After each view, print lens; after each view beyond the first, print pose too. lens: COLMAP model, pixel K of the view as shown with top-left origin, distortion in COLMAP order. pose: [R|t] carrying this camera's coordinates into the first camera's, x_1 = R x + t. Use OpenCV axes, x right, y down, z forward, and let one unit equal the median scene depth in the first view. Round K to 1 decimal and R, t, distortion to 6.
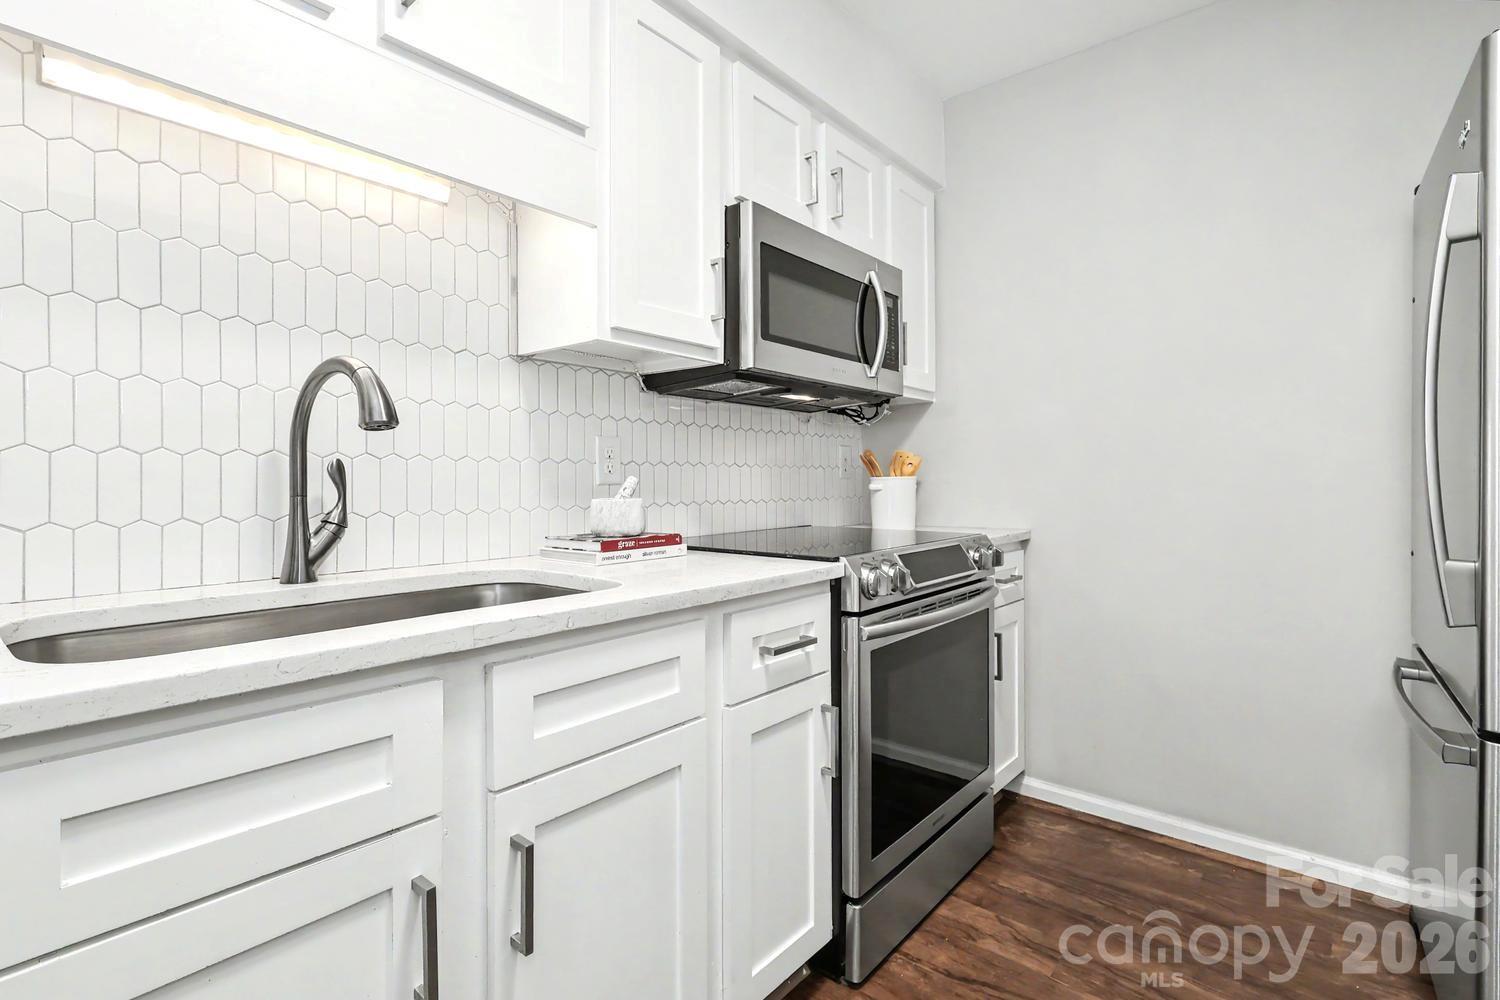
lens RADIAL K [[710.1, 0, 750.3], [0, 710.1, 487.9], [0, 0, 1]] dist [0.001976, 0.000910]
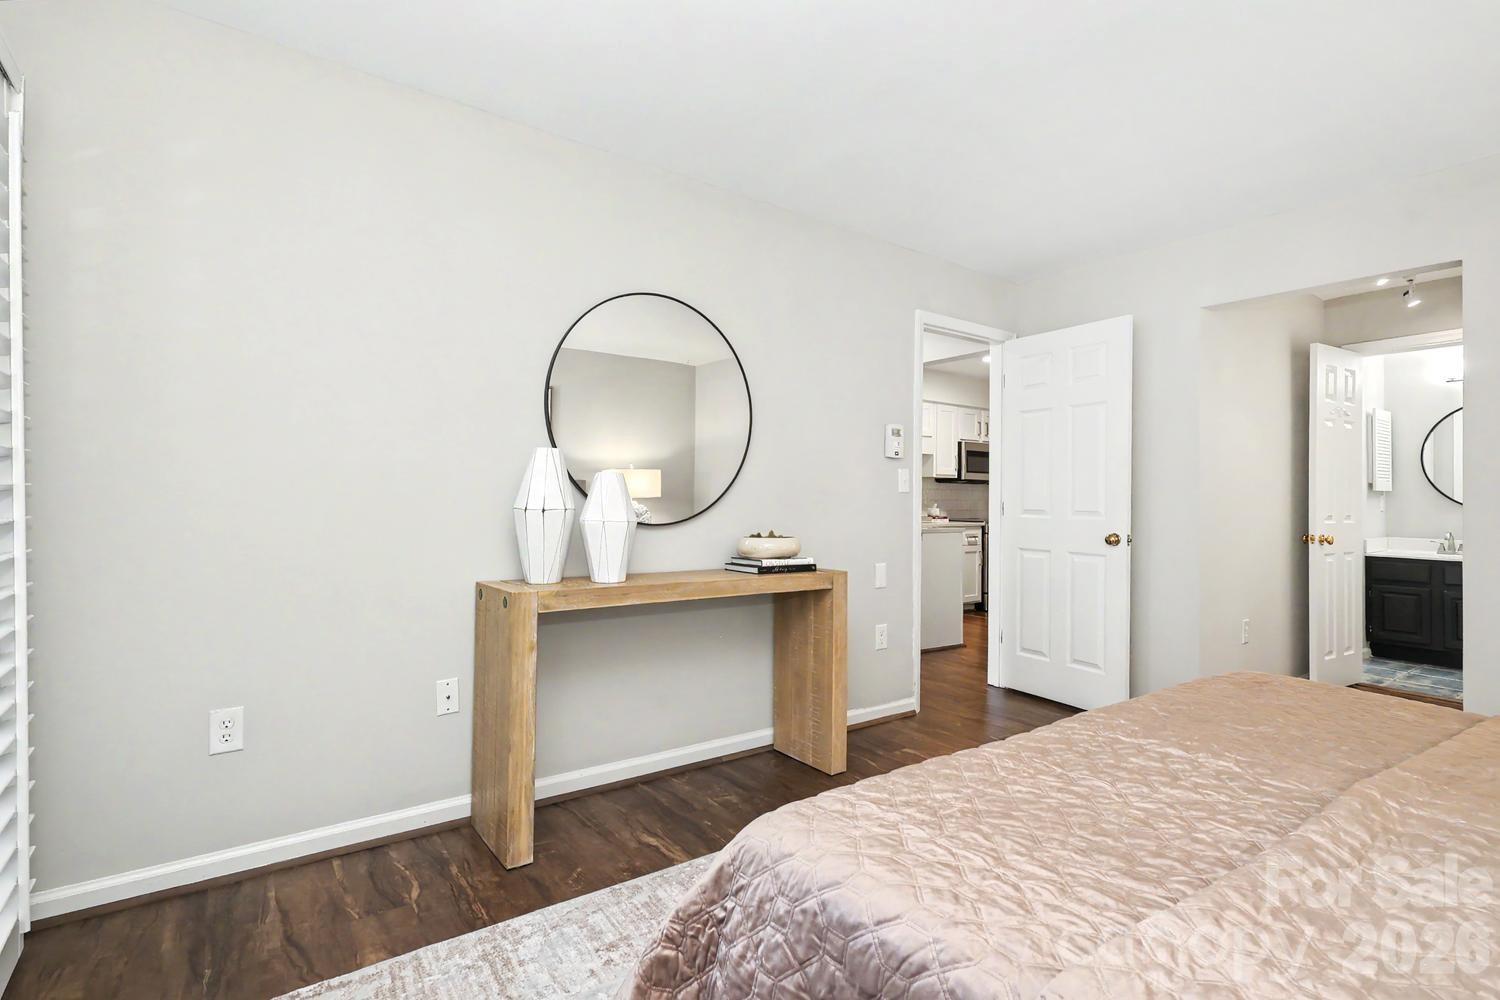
lens RADIAL K [[710.1, 0, 757.9], [0, 710.1, 486.5], [0, 0, 1]] dist [0.001976, 0.000910]
pose [[0.968918, 0.005820, -0.247314, -0.145536], [-0.011002, 0.999748, -0.019579, -0.023987], [0.247137, 0.021692, 0.968738, -3.513584]]
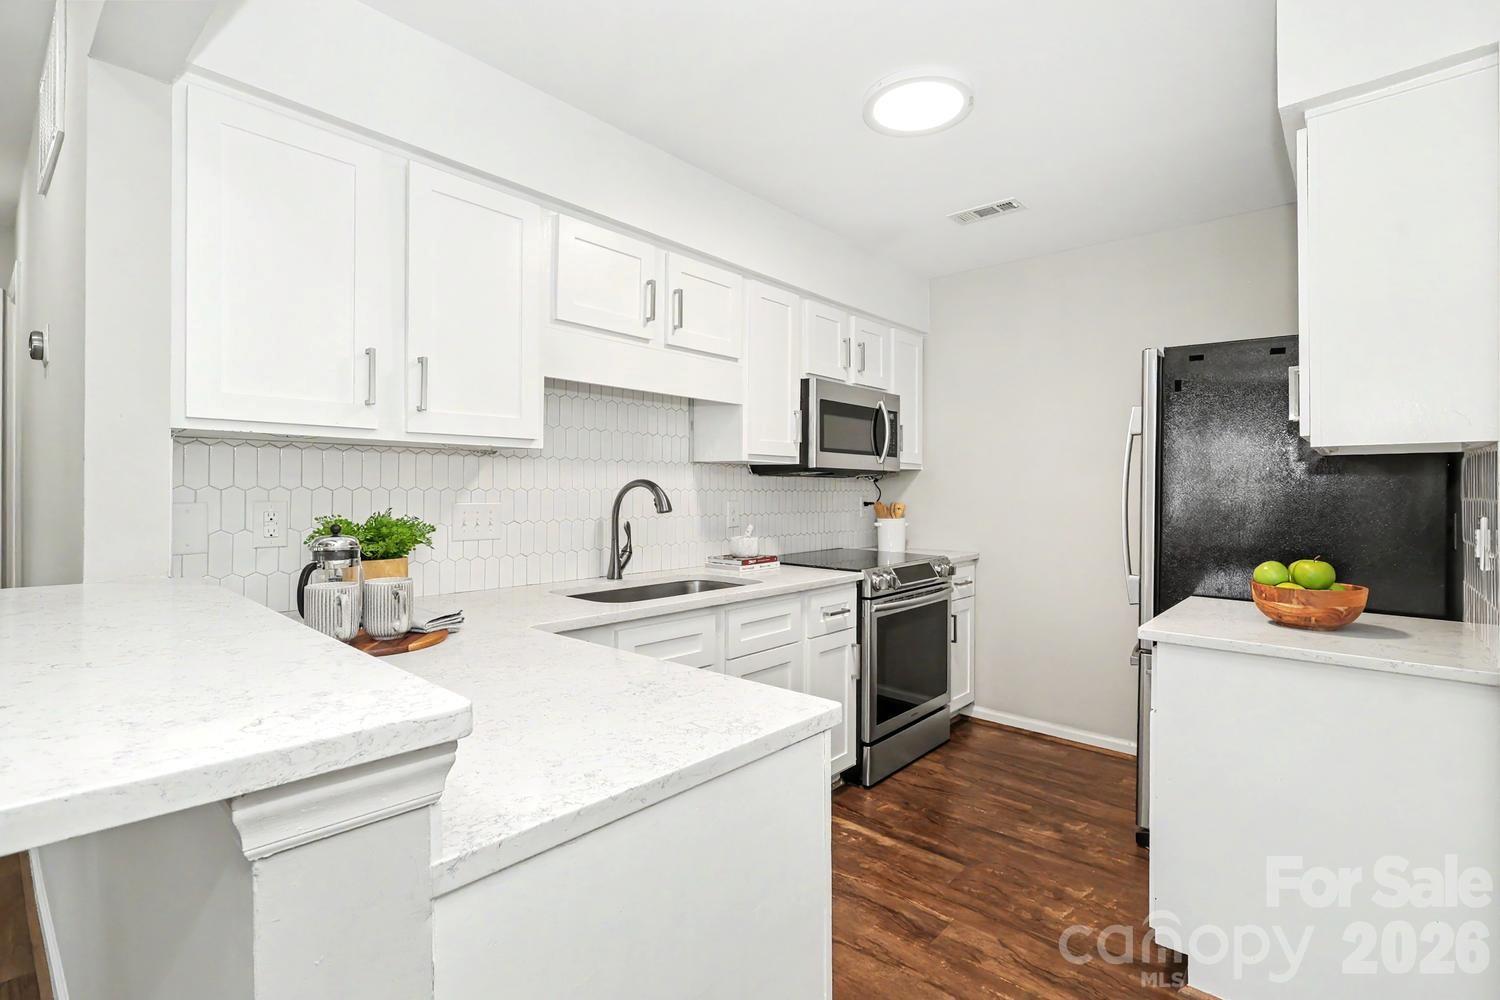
lens RADIAL K [[710.1, 0, 750.7], [0, 710.1, 486.9], [0, 0, 1]] dist [0.001976, 0.000910]
pose [[0.999662, 0.009870, -0.024071, -0.119382], [-0.010067, 0.999917, -0.008066, -0.098999], [0.023989, 0.008306, 0.999678, -0.857315]]
